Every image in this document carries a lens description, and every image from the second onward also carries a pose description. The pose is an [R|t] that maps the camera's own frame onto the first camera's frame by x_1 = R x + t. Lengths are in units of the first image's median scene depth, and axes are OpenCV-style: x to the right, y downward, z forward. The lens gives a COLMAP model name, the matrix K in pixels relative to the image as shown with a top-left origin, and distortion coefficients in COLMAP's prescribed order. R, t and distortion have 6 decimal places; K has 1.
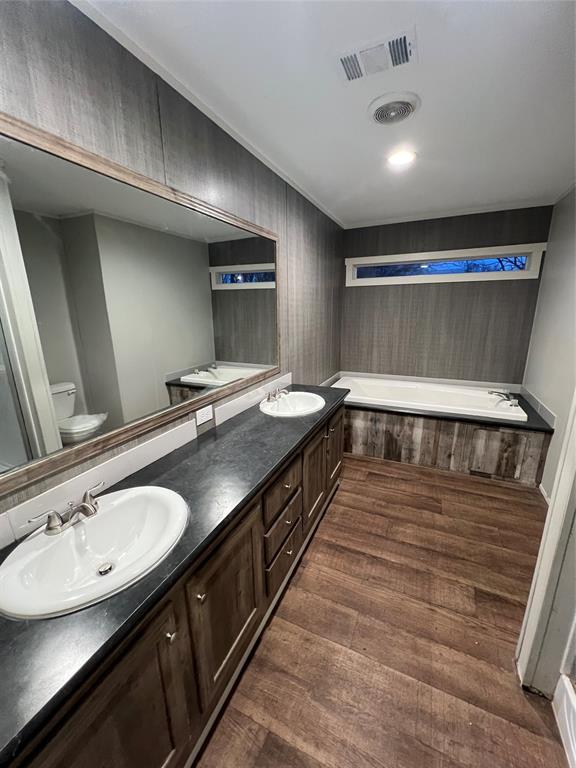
lens RADIAL K [[306.2, 0, 291.6], [0, 306.2, 374.9], [0, 0, 1]] dist [0.000145, 0.000531]
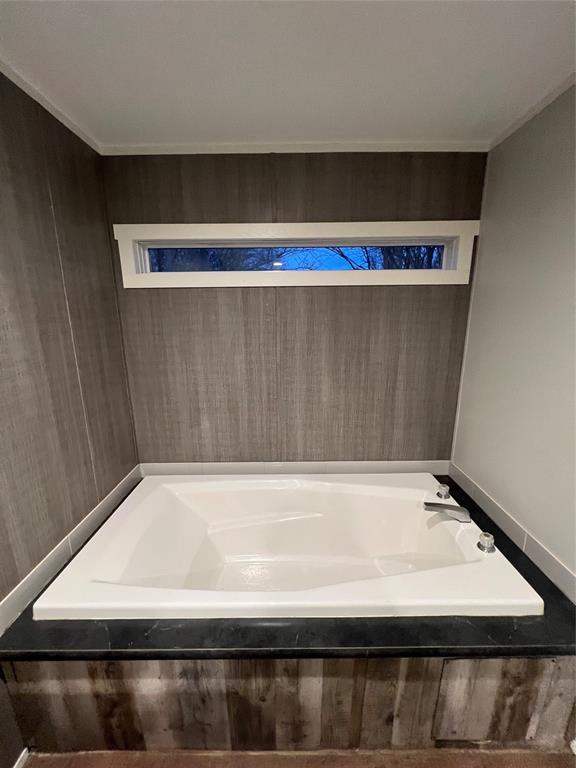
lens RADIAL K [[306.2, 0, 291.6], [0, 306.2, 374.9], [0, 0, 1]] dist [0.000145, 0.000531]
pose [[0.903262, -0.083291, 0.420928, 0.250370], [0.092851, 0.995678, -0.002228, -0.173218], [-0.418923, 0.041096, 0.907091, 0.620686]]
